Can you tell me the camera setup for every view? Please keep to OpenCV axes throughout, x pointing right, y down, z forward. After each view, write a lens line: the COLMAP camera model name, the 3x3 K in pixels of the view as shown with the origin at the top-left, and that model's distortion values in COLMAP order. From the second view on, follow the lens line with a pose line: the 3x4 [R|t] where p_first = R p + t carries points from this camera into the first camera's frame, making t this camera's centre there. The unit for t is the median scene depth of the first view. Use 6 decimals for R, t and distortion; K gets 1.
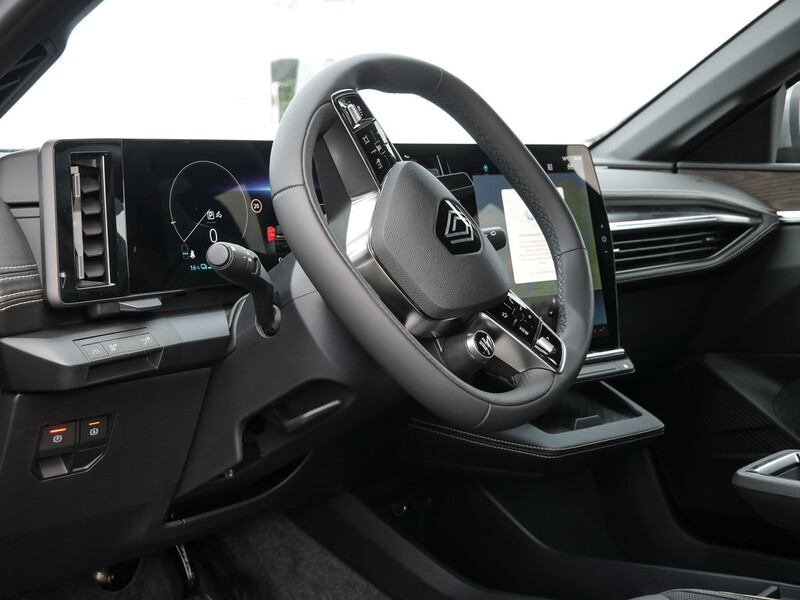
lens RADIAL K [[1070.8, 0, 400.0], [0, 1070.8, 300.0], [0, 0, 1]] dist [0.135190, 0.013787]
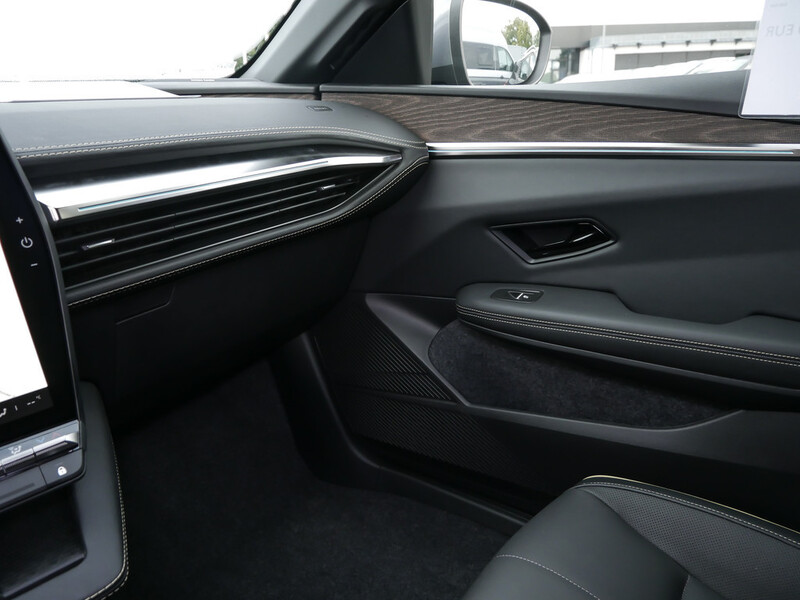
lens RADIAL K [[559.4, 0, 400.0], [0, 559.4, 300.0], [0, 0, 1]] dist [-0.050954, 0.002019]
pose [[0.993905, -0.057108, 0.094296, 0.274483], [0.032121, 0.968269, 0.247837, -0.070520], [-0.105457, -0.243297, 0.964202, 0.538792]]
